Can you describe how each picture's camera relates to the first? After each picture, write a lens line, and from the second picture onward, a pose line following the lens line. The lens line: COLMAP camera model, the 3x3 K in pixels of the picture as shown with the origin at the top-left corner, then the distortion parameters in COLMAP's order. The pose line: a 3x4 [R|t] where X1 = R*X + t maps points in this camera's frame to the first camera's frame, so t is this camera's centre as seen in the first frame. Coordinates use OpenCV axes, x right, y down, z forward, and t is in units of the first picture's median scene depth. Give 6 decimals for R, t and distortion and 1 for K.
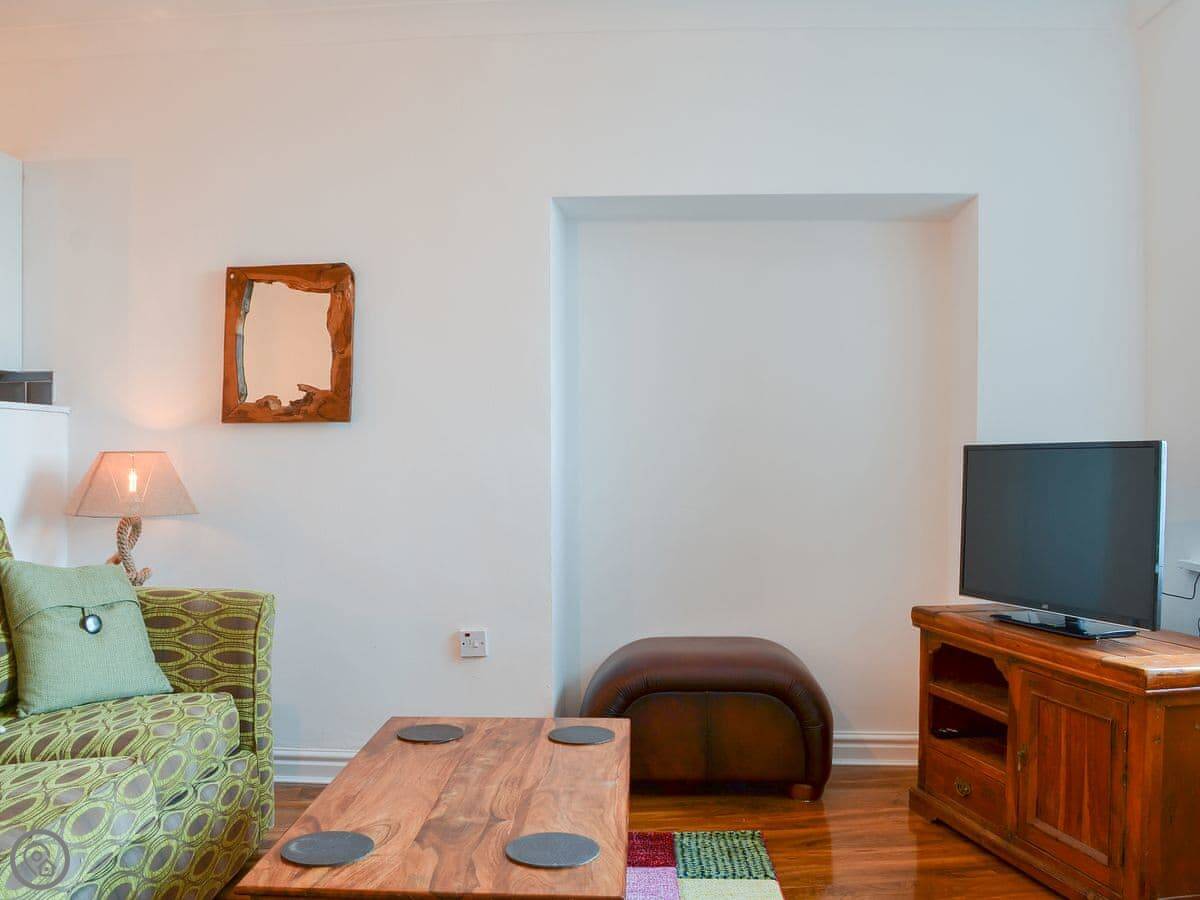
lens RADIAL K [[1116.8, 0, 559.2], [0, 1116.8, 452.7], [0, 0, 1]] dist [-0.077708, -0.007333]
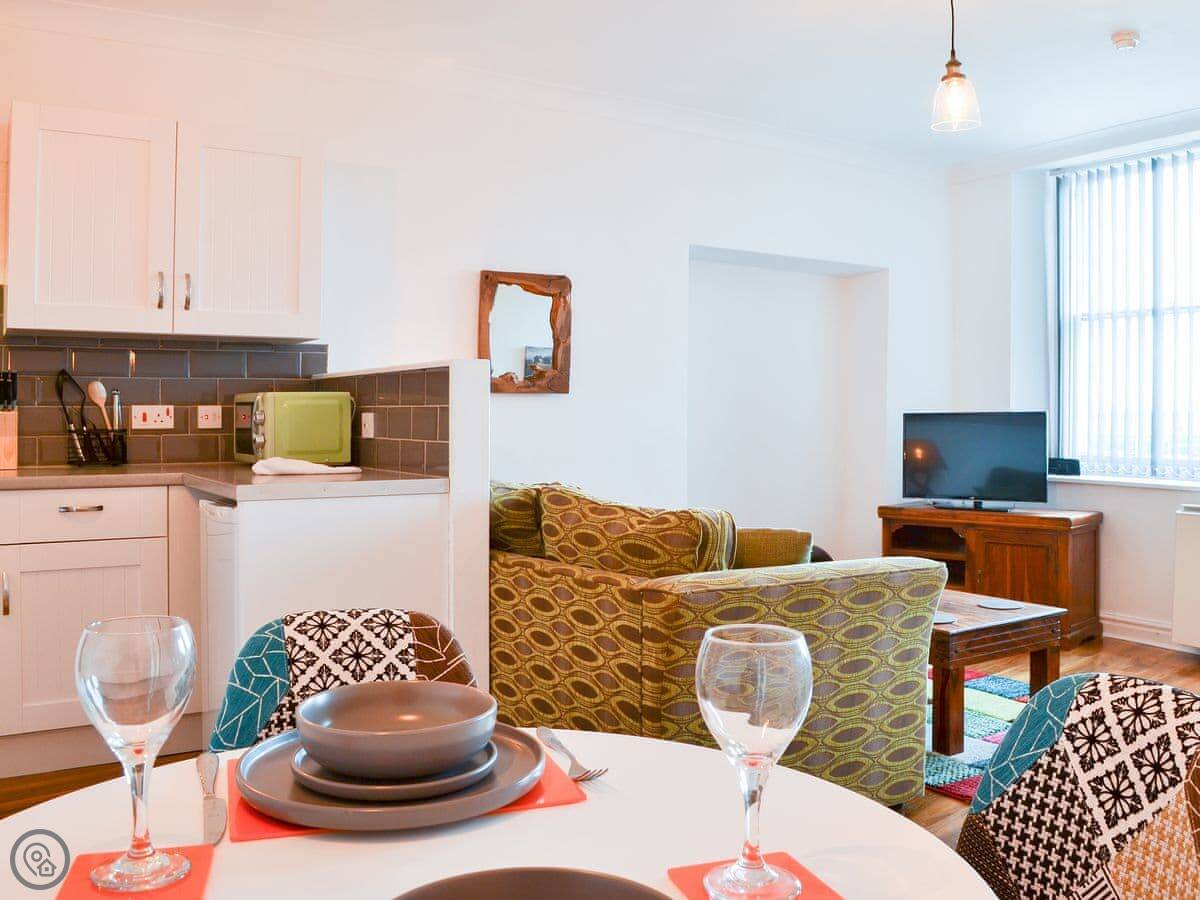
lens RADIAL K [[1095.7, 0, 603.4], [0, 1095.7, 405.8], [0, 0, 1]] dist [-0.050153, -0.013340]
pose [[0.780141, 0.010019, 0.625524, -1.173276], [0.000233, 0.999867, -0.016306, 0.010160], [-0.625604, 0.012867, 0.780035, -0.073034]]
